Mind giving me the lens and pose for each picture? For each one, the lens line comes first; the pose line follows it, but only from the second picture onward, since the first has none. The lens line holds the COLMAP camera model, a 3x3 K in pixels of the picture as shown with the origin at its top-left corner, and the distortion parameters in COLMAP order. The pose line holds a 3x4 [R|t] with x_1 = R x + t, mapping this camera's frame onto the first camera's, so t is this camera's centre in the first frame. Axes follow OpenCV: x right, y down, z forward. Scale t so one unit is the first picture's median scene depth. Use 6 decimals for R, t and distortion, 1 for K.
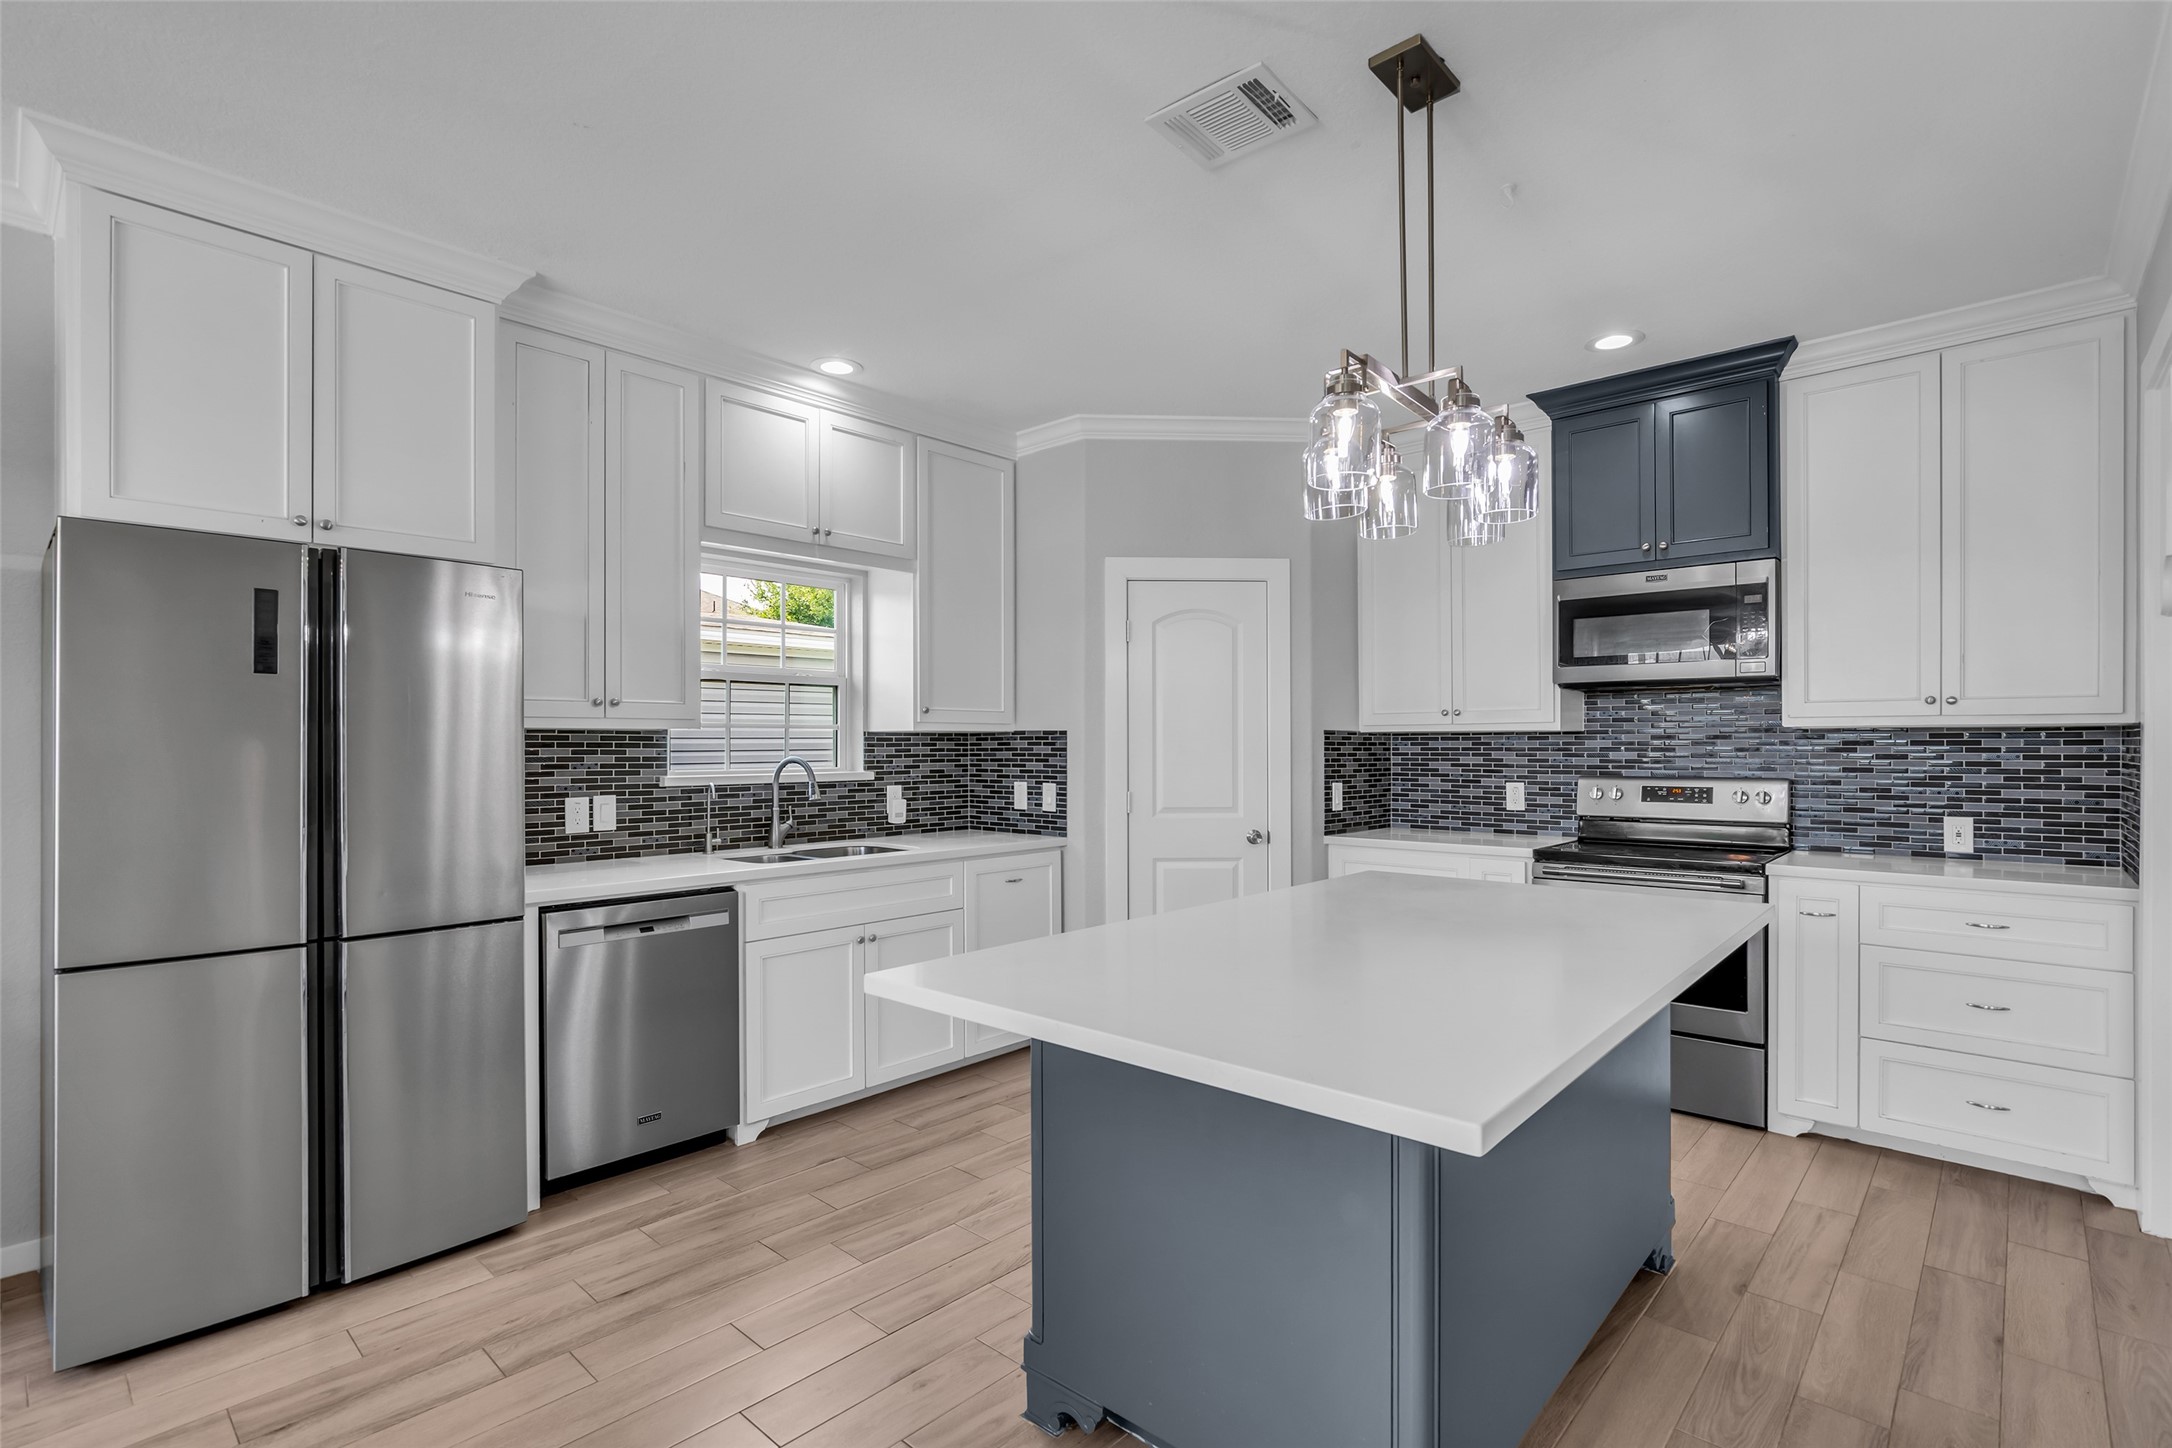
lens RADIAL K [[1017.0, 0, 1080.3], [0, 1017.0, 743.2], [0, 0, 1]] dist [-0.010065, 0.000790]
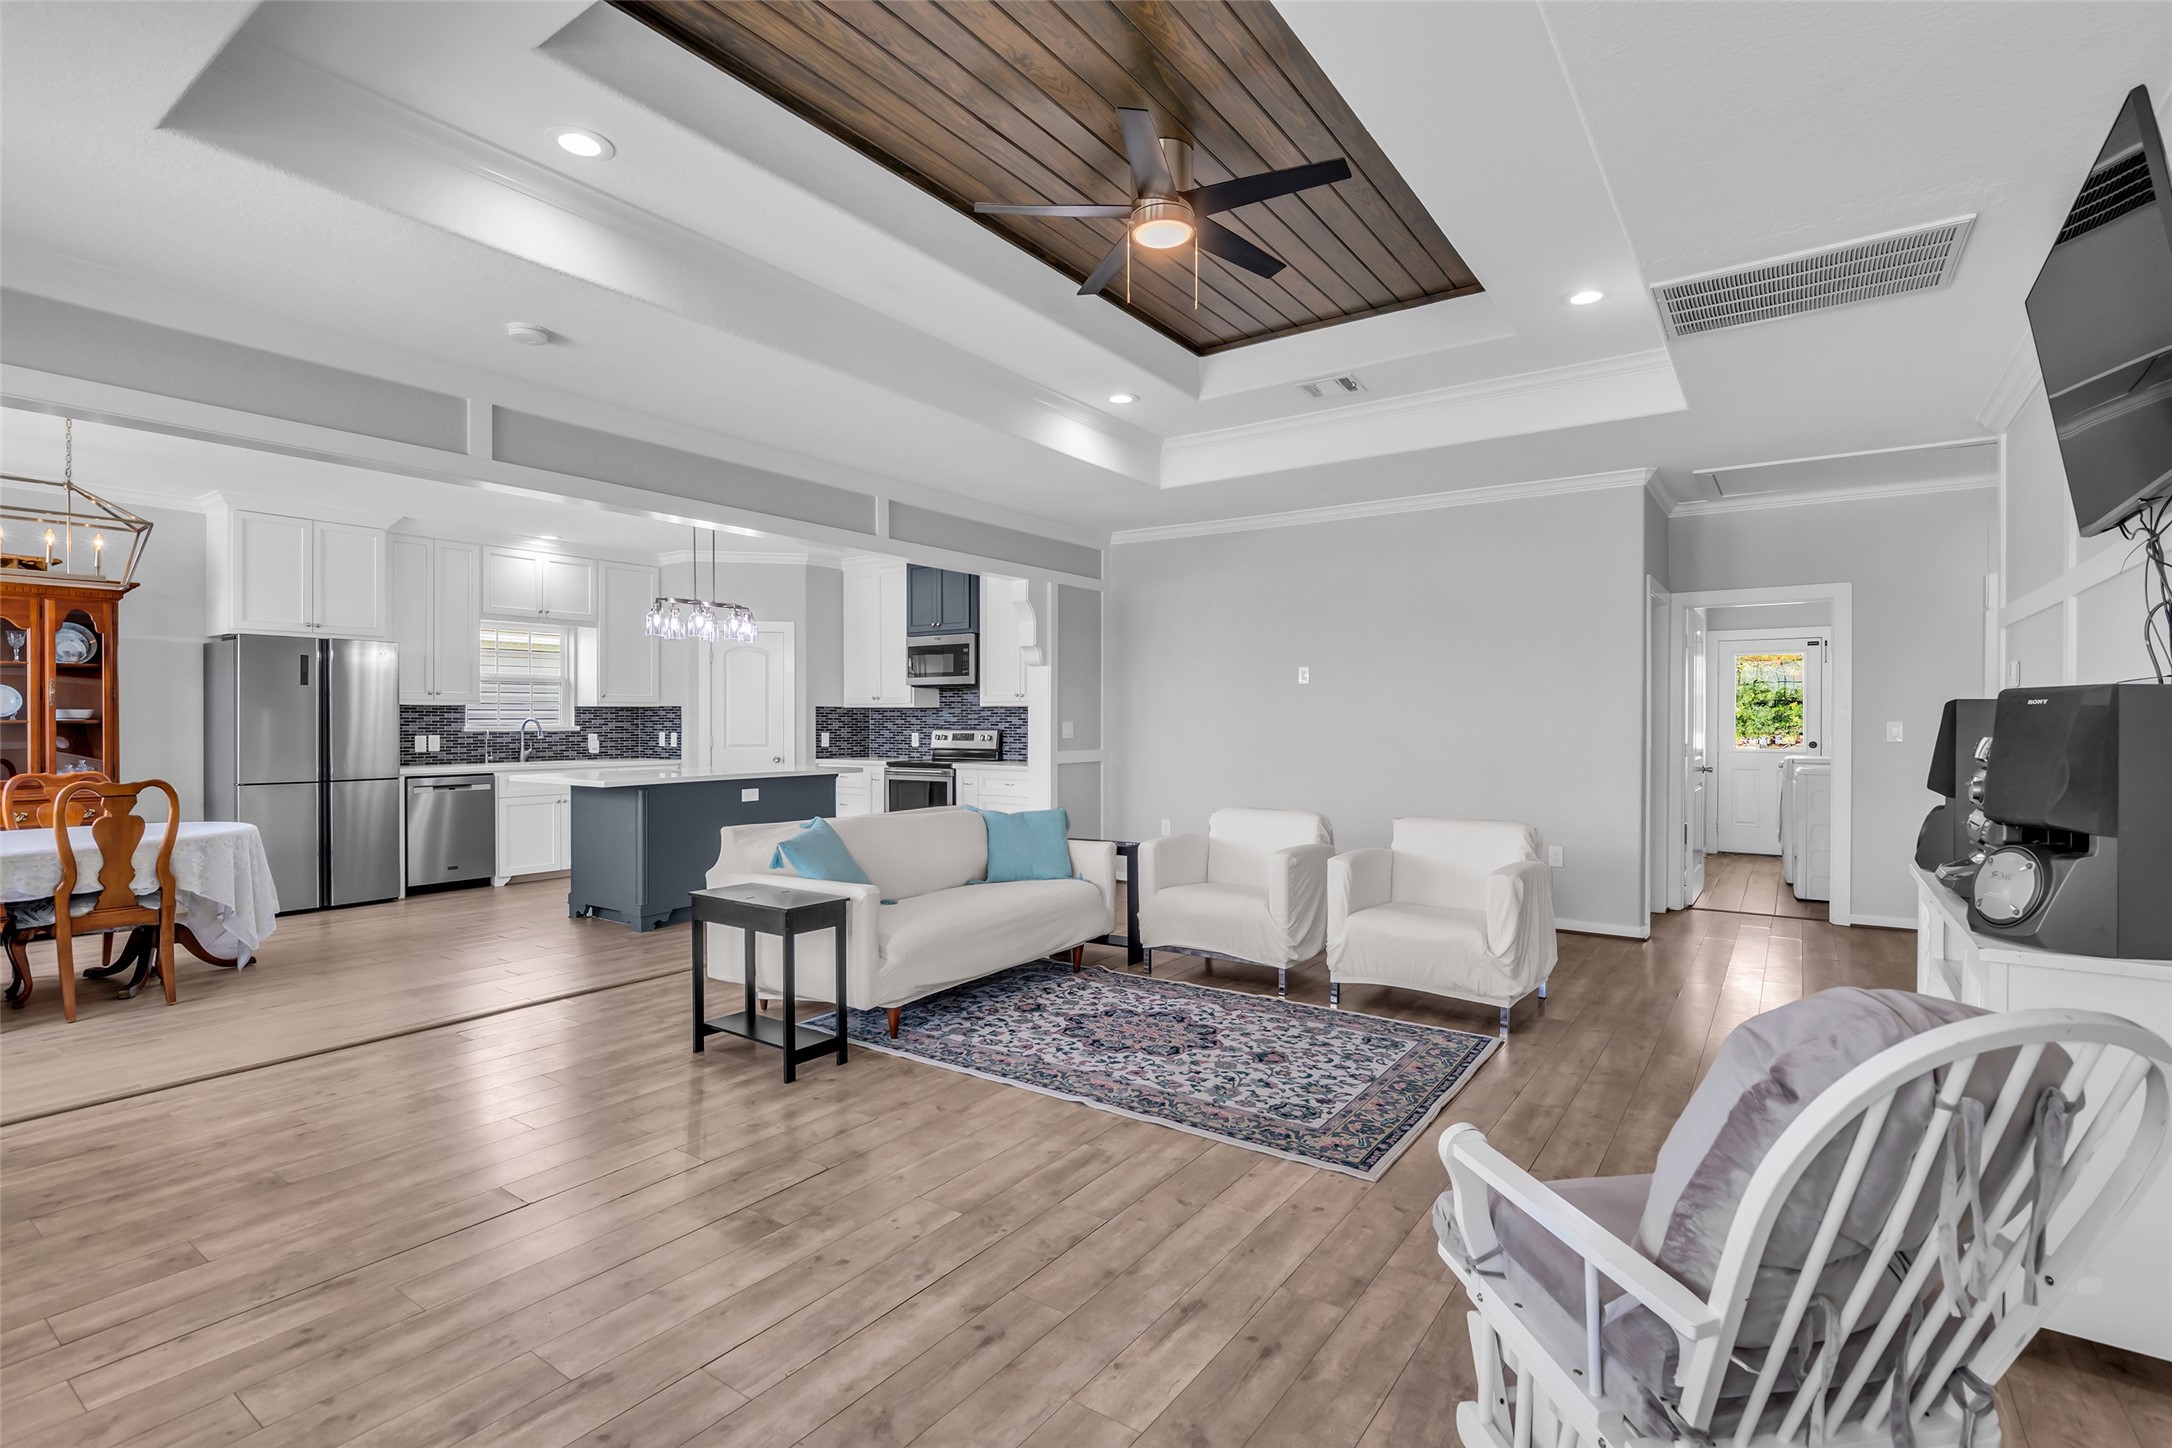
lens RADIAL K [[1021.7, 0, 1077.1], [0, 1021.7, 721.8], [0, 0, 1]] dist [-0.007489, 0.000438]
pose [[0.992936, 0.002491, 0.118626, 0.551516], [-0.002892, 0.999991, 0.003214, 0.010234], [-0.118617, -0.003534, 0.992934, -1.145996]]
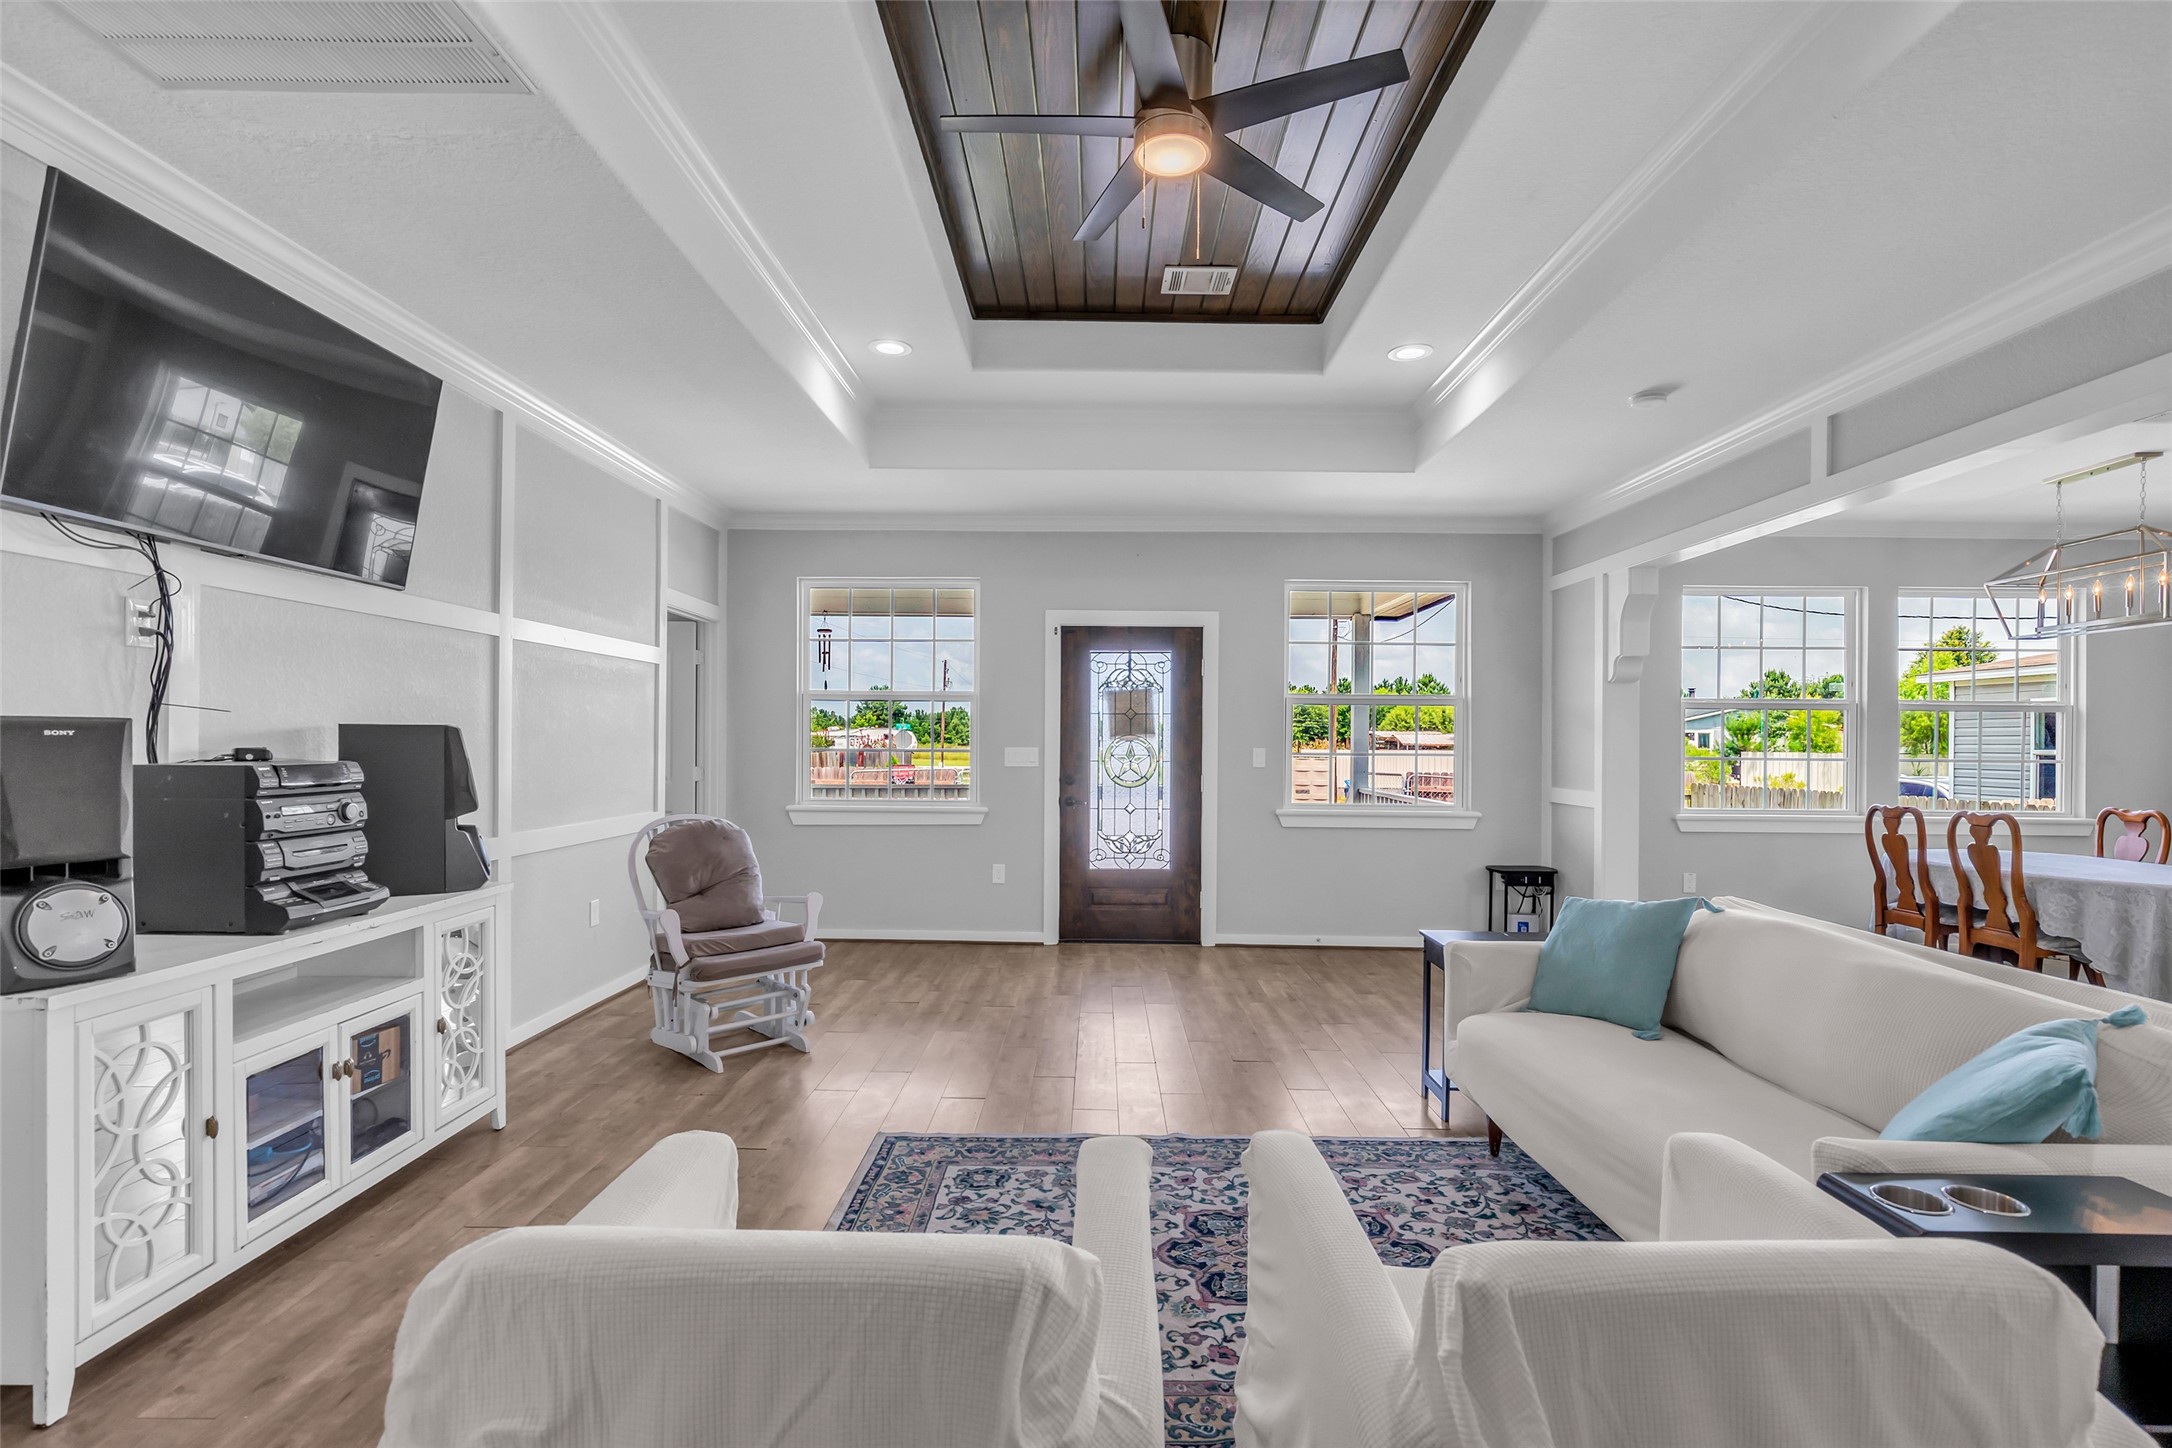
lens RADIAL K [[1017.0, 0, 1080.3], [0, 1017.0, 743.2], [0, 0, 1]] dist [-0.010065, 0.000790]
pose [[-0.749859, -0.003594, -0.661588, 1.226690], [-0.006798, 0.999974, 0.002273, 0.003402], [0.661562, 0.006202, -0.749864, 0.177750]]
